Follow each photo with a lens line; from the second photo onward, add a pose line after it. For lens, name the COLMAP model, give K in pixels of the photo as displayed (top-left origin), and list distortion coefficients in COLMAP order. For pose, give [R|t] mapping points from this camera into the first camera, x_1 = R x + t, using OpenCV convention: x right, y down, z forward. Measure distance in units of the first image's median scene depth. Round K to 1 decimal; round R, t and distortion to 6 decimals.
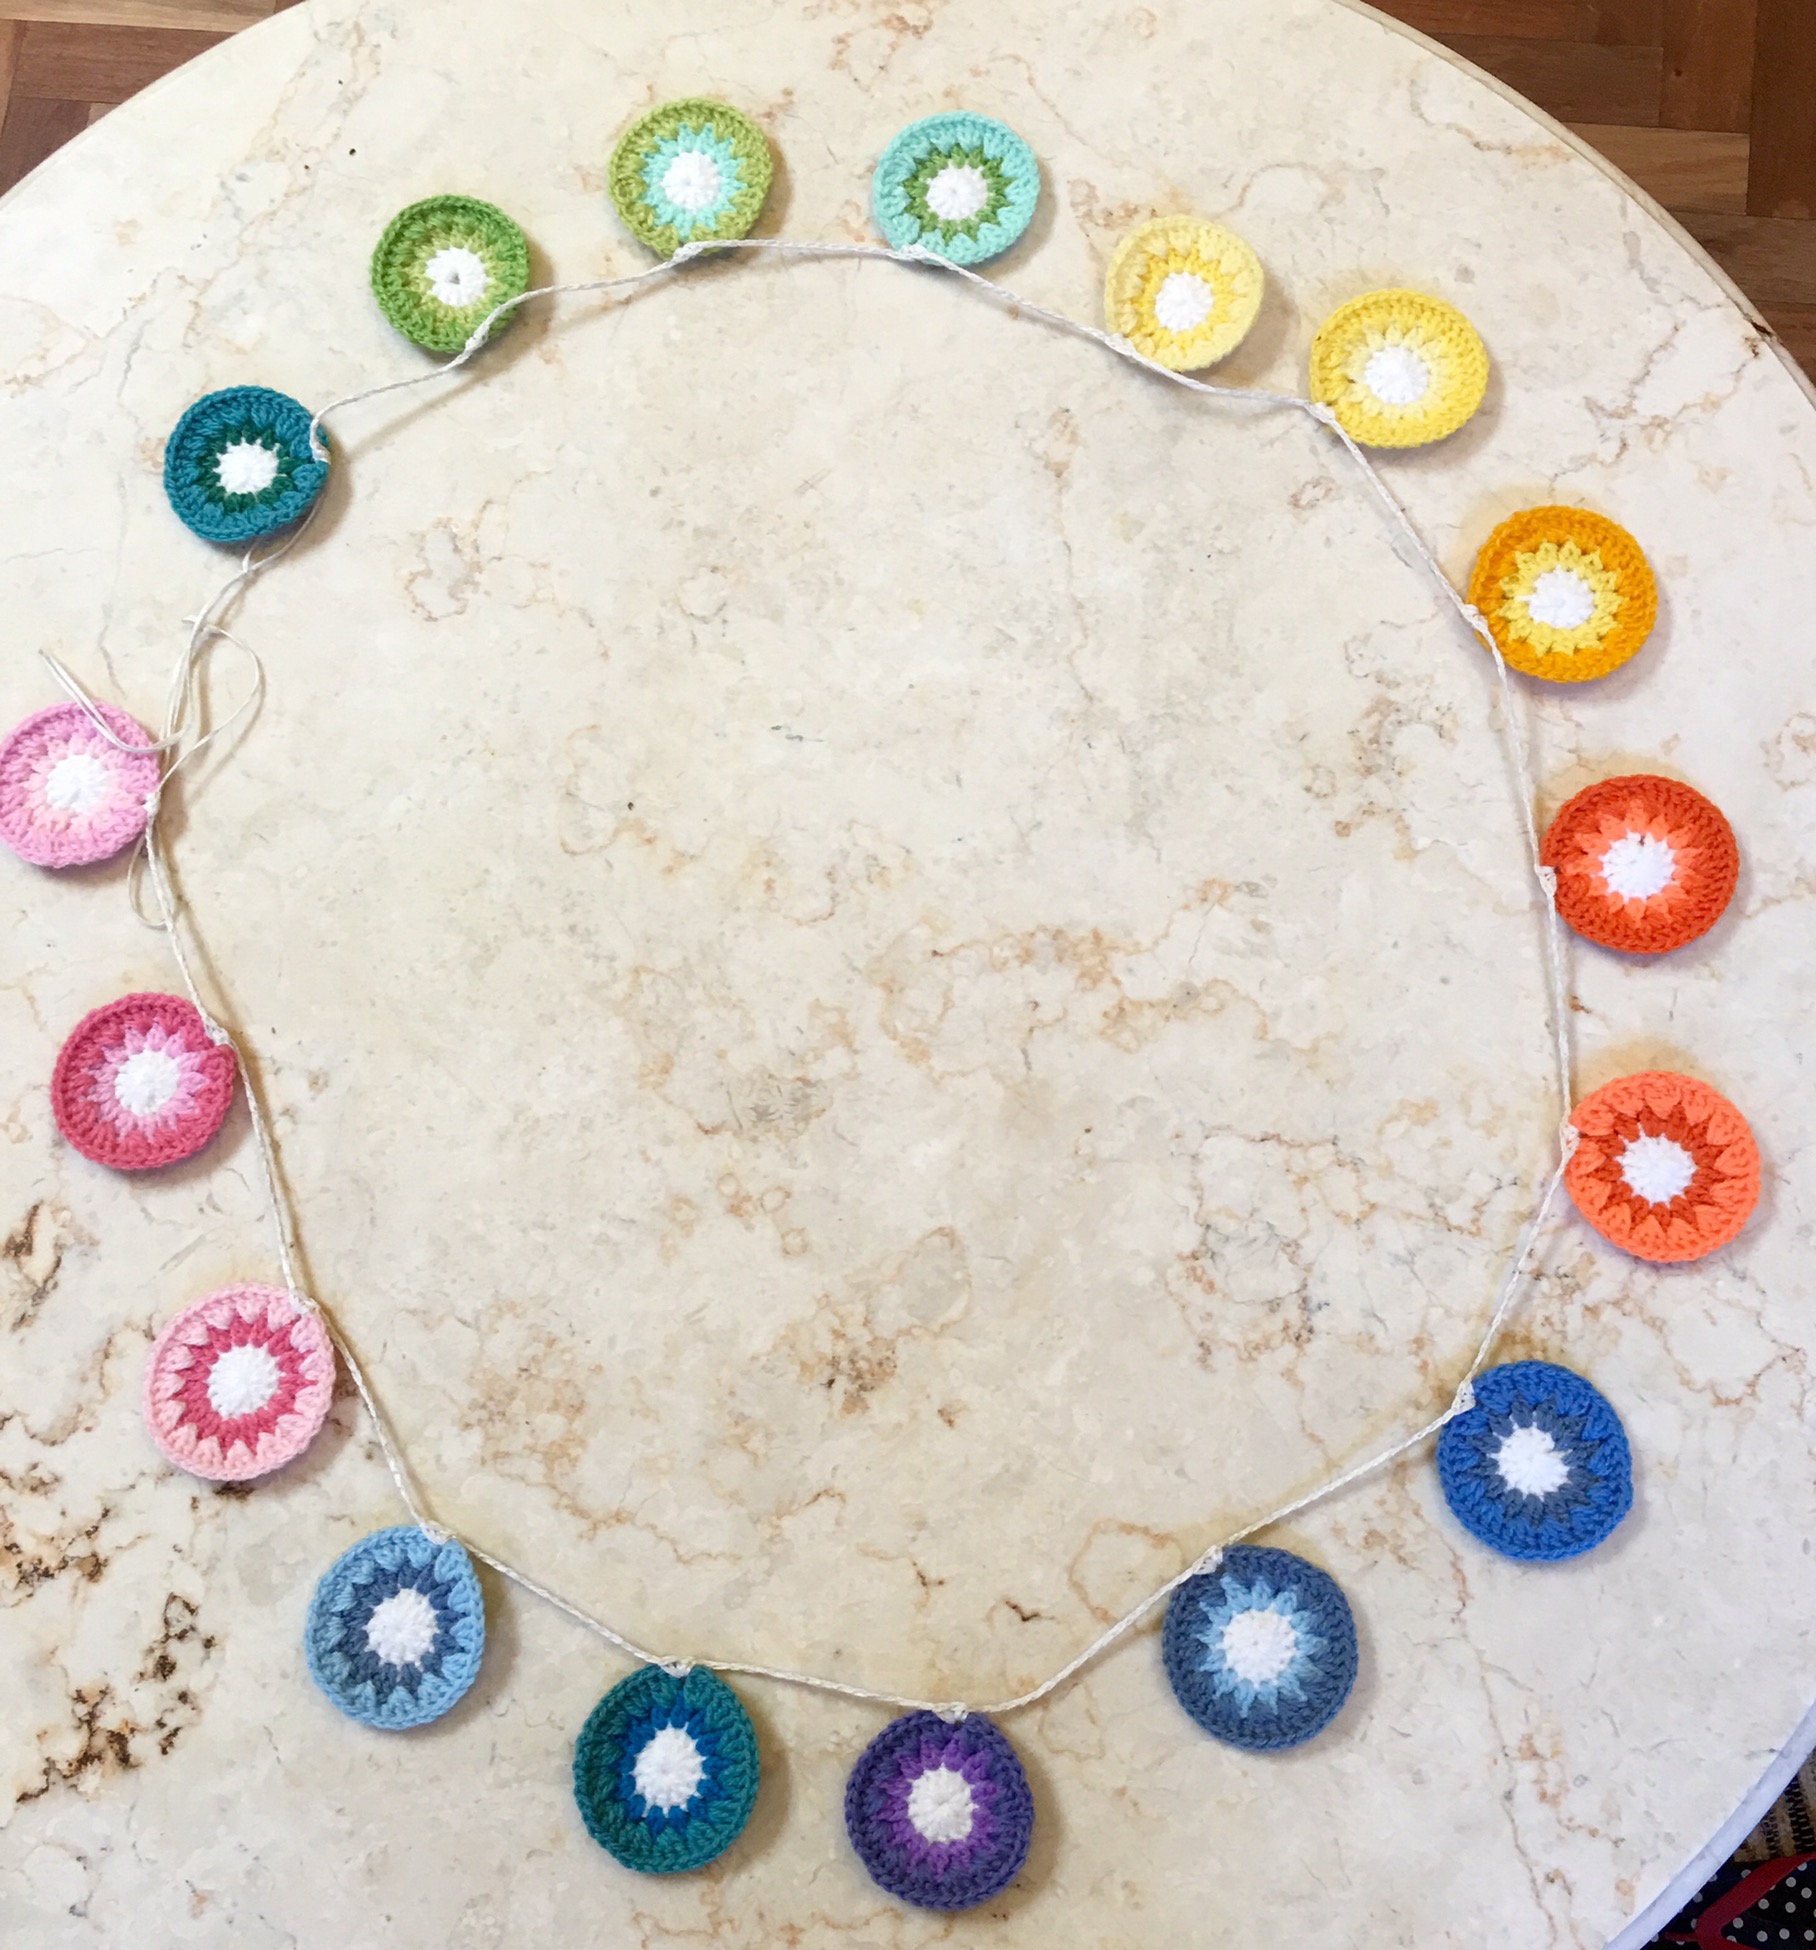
lens RADIAL K [[2089.8, 0, 916.1], [0, 2089.8, 961.1], [0, 0, 1]] dist [0.063159, 0.000000]
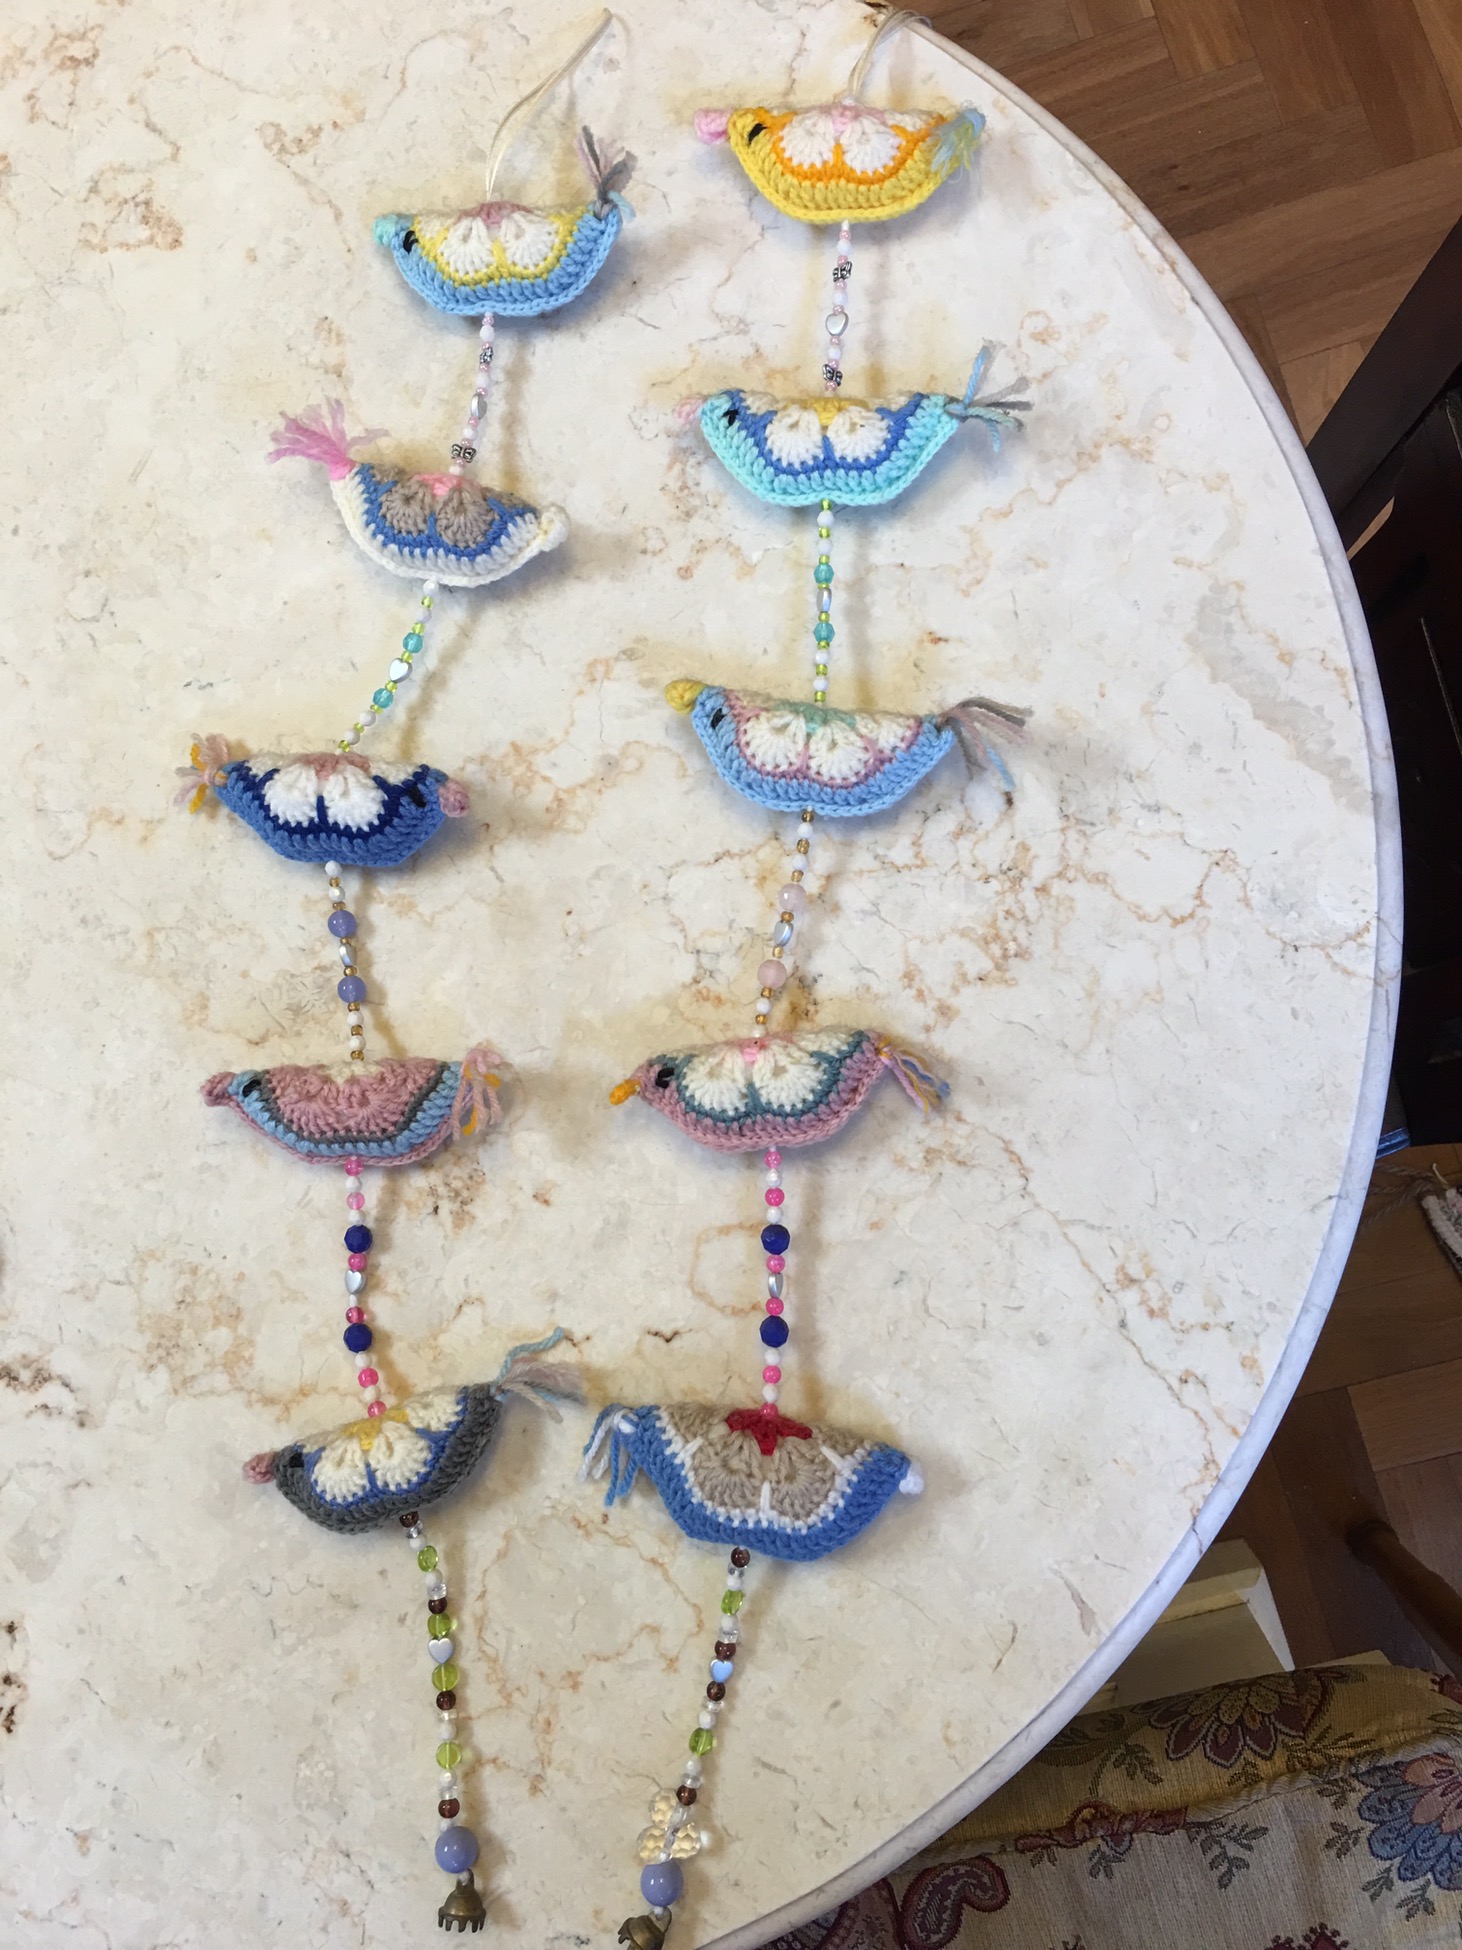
lens RADIAL K [[1646.0, 0, 725.7], [0, 1646.0, 987.1], [0, 0, 1]] dist [0.146453, -0.022743]
pose [[0.919071, -0.367987, 0.141049, 0.018257], [0.349609, 0.926505, 0.139145, 0.022098], [-0.181886, -0.078572, 0.980175, 0.113336]]
